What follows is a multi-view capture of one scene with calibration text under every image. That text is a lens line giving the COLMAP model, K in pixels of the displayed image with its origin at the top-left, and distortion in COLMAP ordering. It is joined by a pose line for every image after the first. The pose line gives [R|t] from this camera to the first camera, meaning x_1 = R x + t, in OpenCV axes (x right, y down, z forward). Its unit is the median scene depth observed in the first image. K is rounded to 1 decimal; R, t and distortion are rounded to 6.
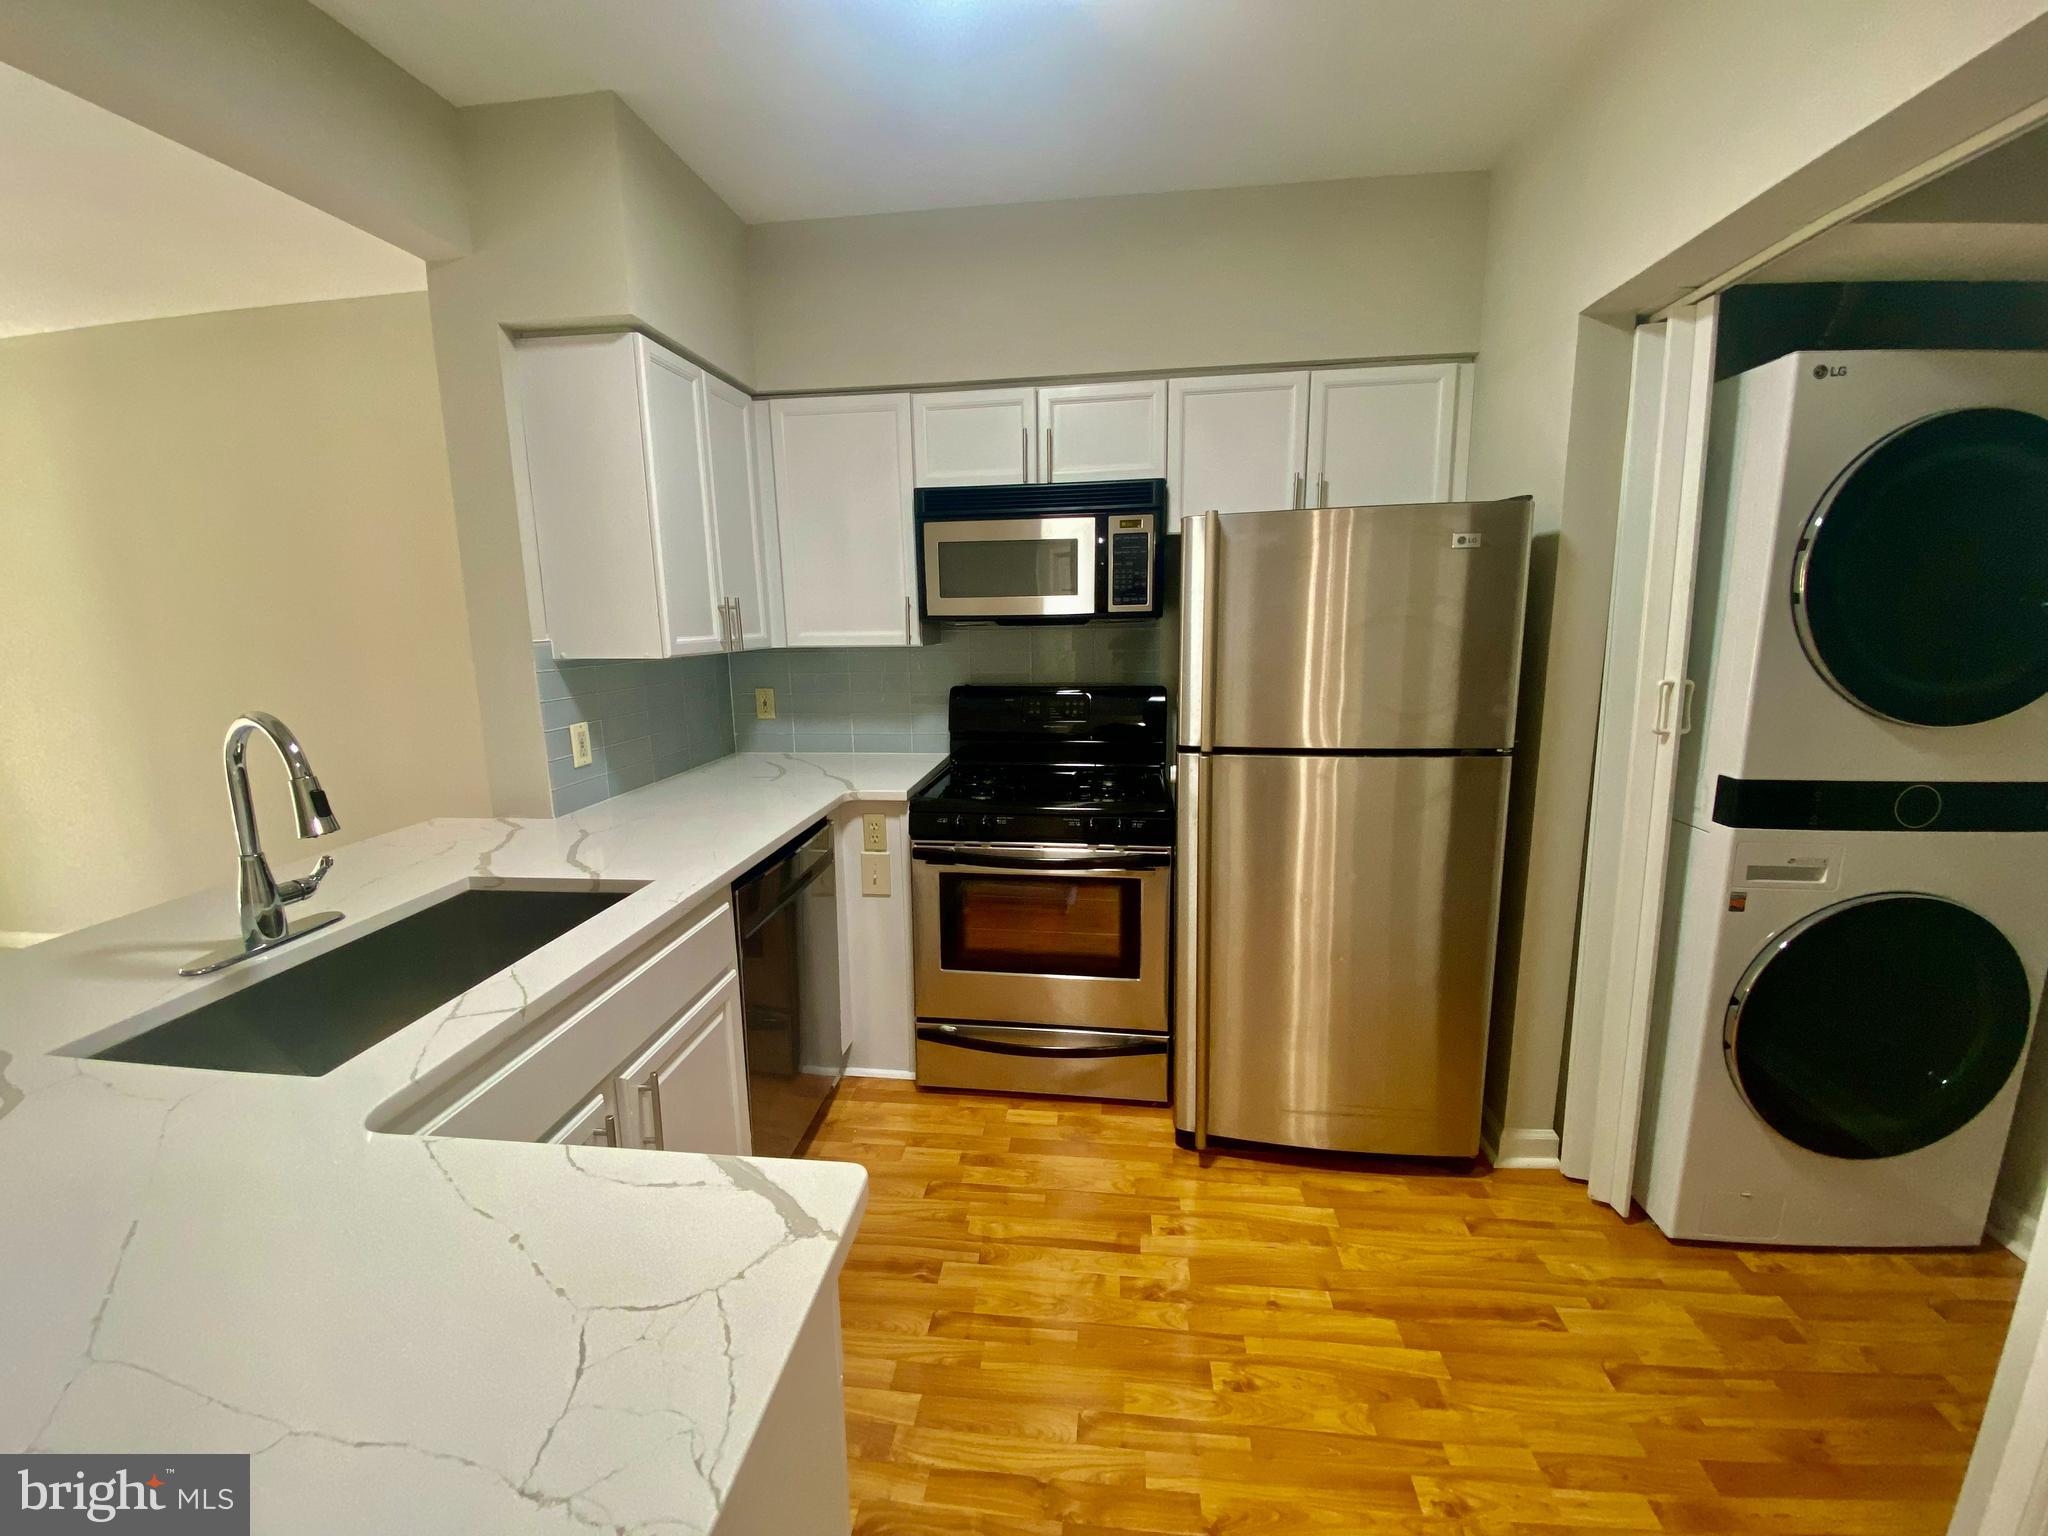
lens RADIAL K [[823.0, 0, 1017.4], [0, 823.0, 766.0], [0, 0, 1]] dist [0.019312, -0.018799]
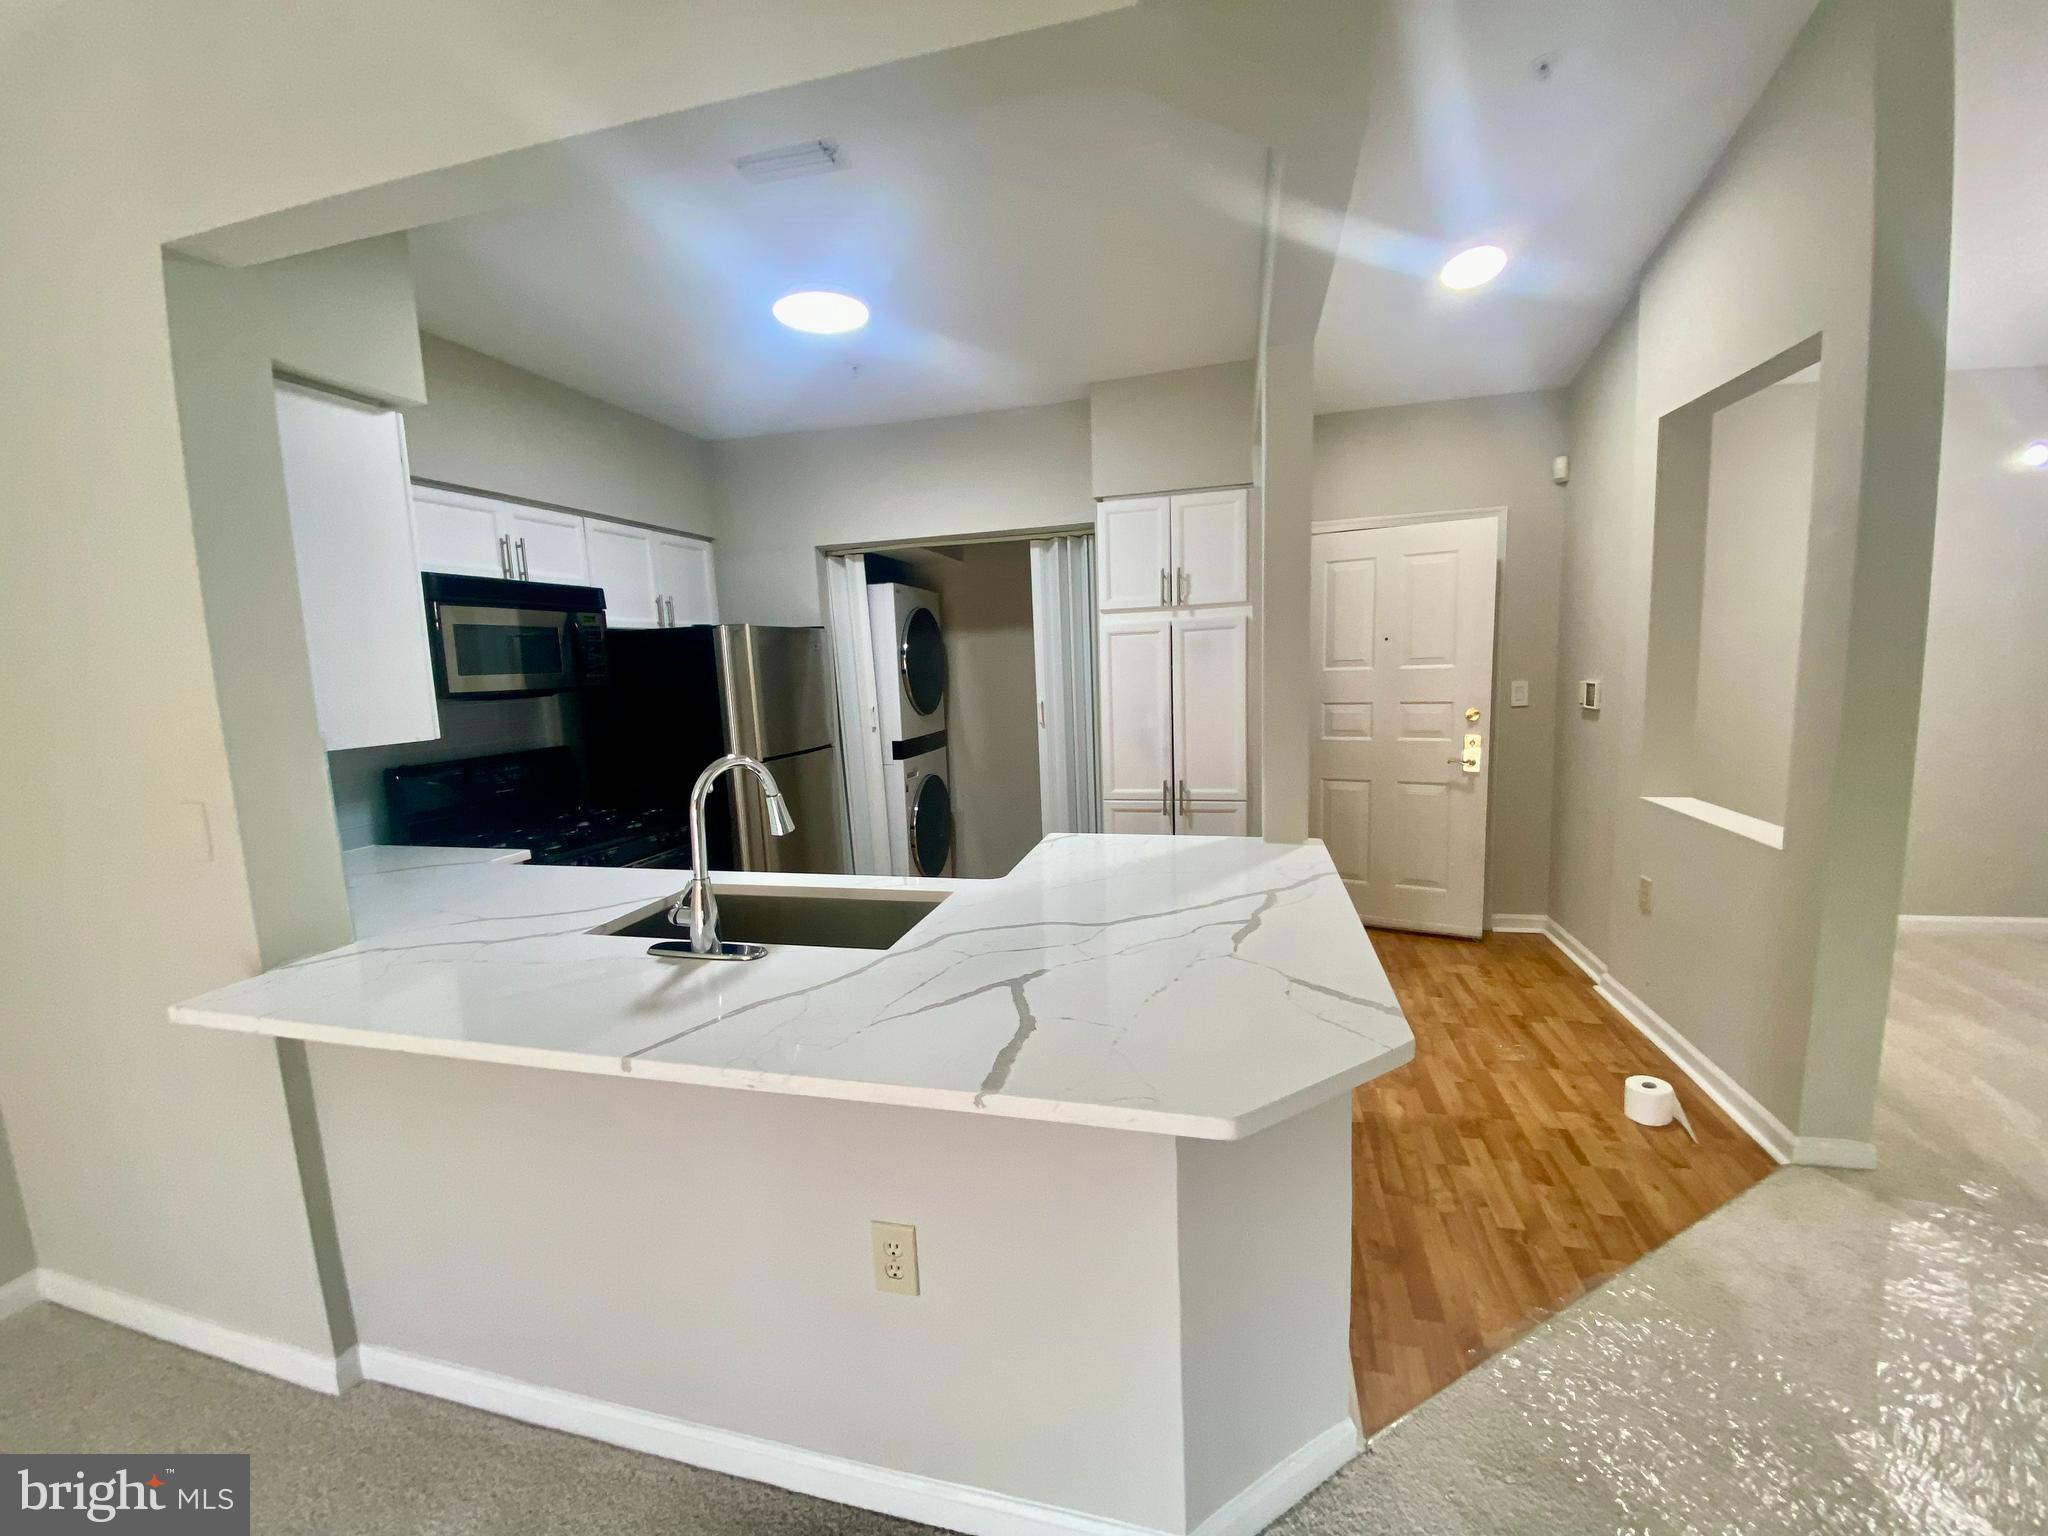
lens RADIAL K [[823.0, 0, 1019.5], [0, 823.0, 763.8], [0, 0, 1]] dist [0.019312, -0.018799]
pose [[0.135056, -0.112492, 0.984432, -1.498238], [0.215314, 0.973125, 0.081660, -0.040134], [-0.967161, 0.200933, 0.155648, 0.235231]]
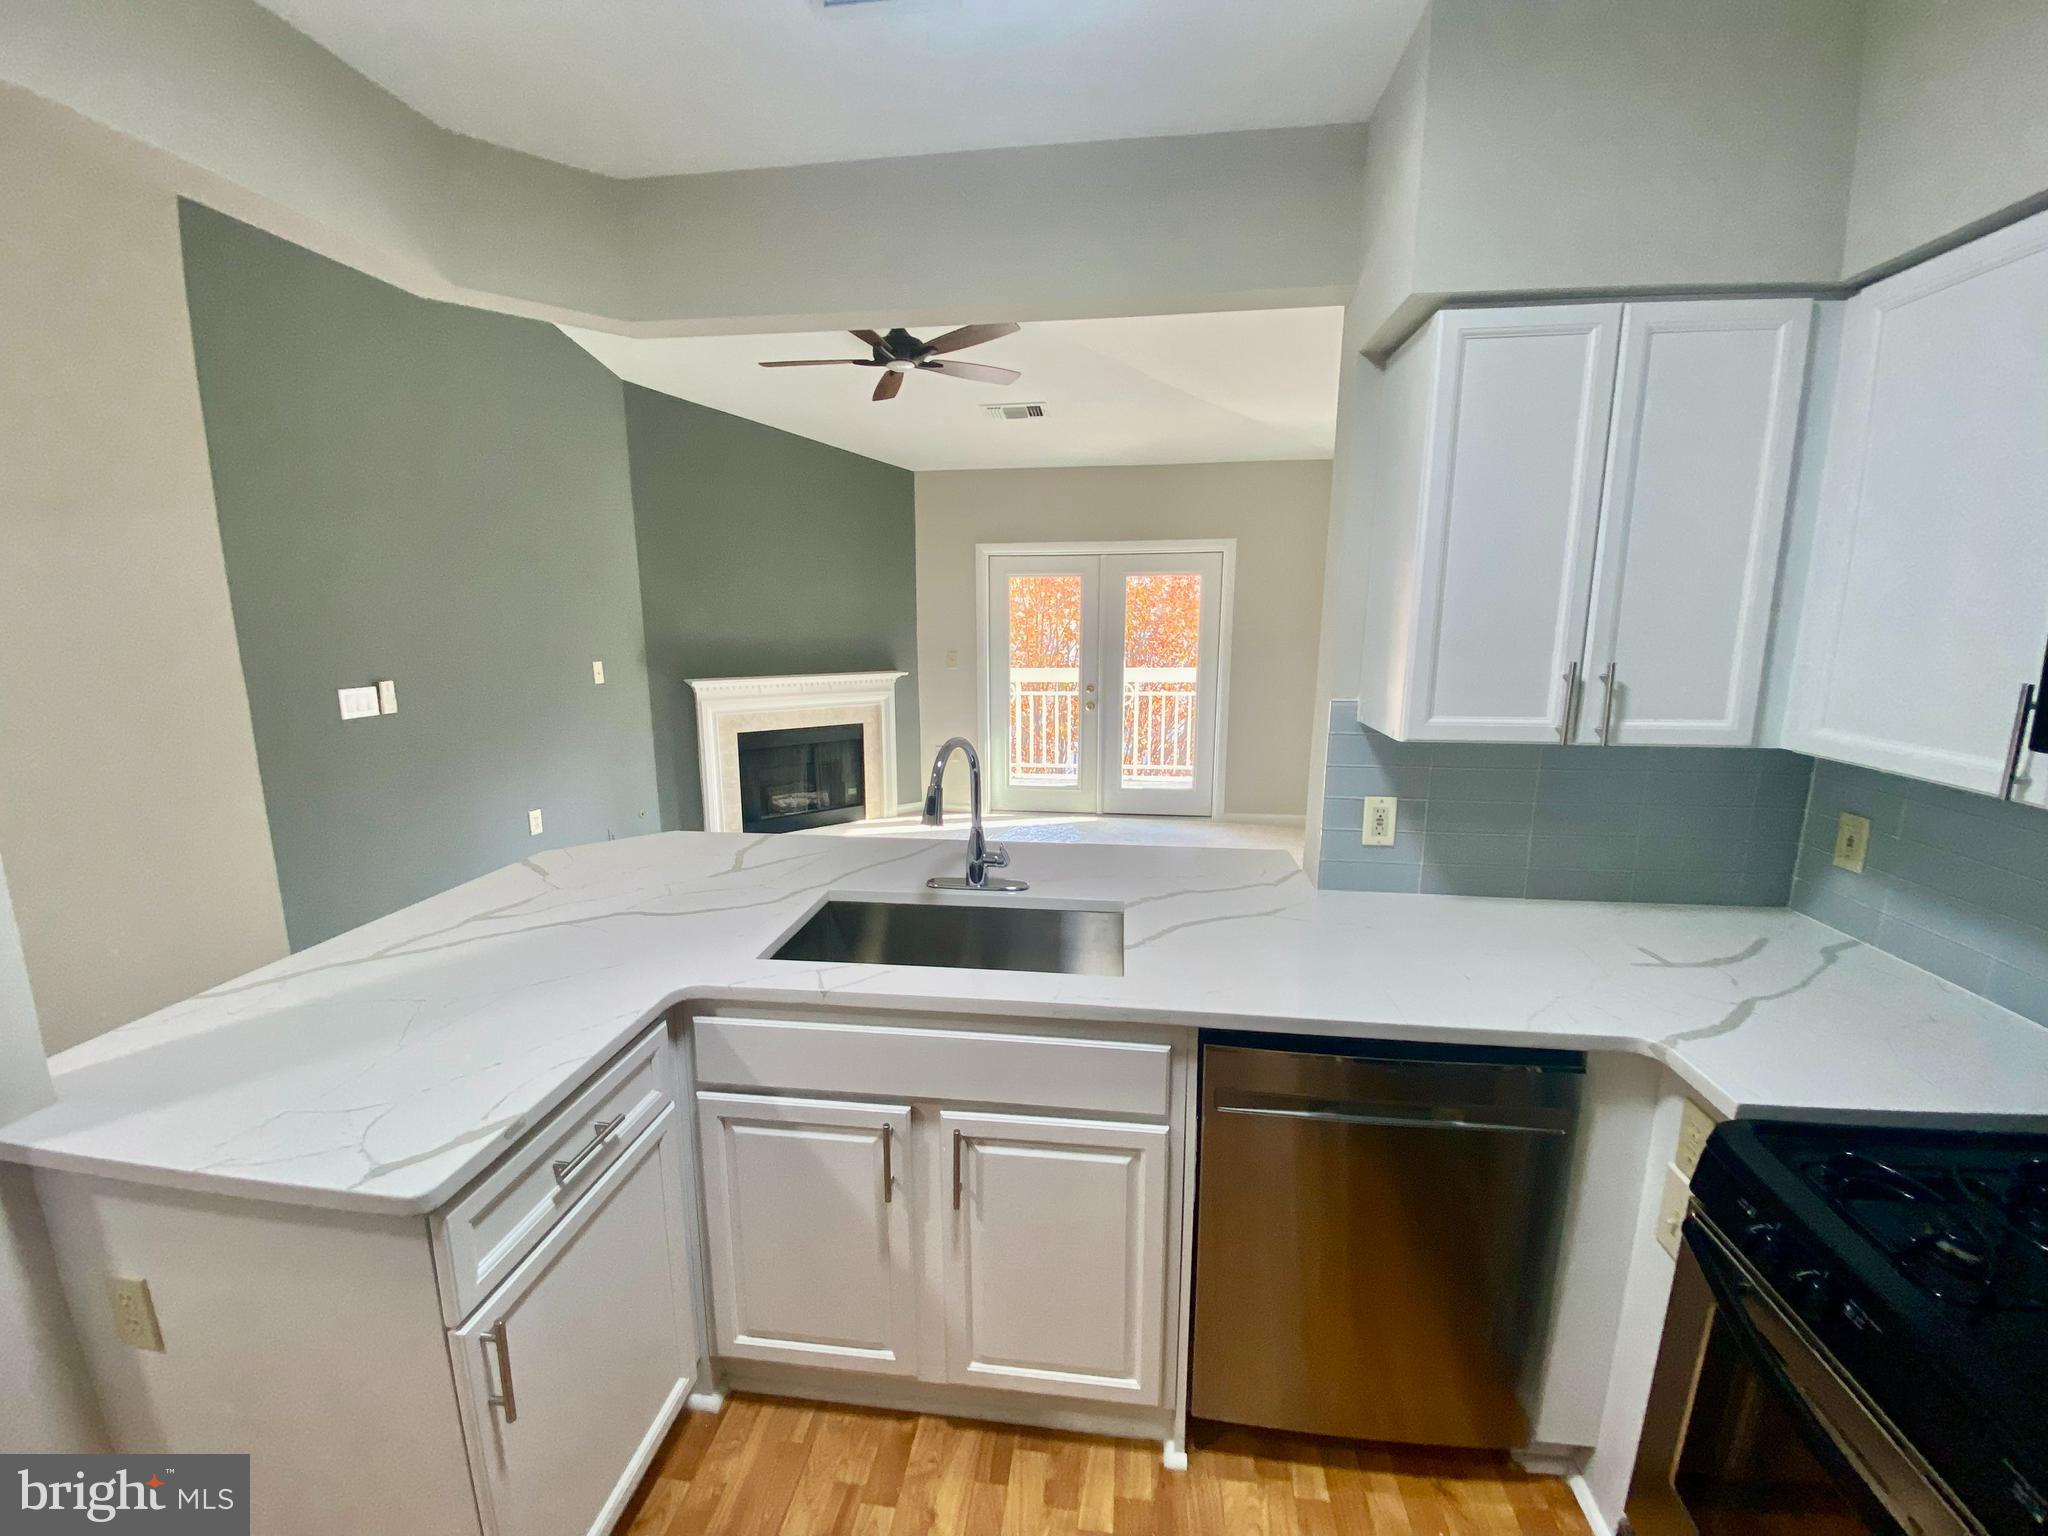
lens RADIAL K [[823.0, 0, 1028.4], [0, 823.0, 770.9], [0, 0, 1]] dist [0.019312, -0.018799]
pose [[-0.000100, 0.206818, -0.978380, 0.372519], [-0.183777, 0.961712, 0.203313, -0.227042], [0.982968, 0.179824, 0.037912, 0.742908]]
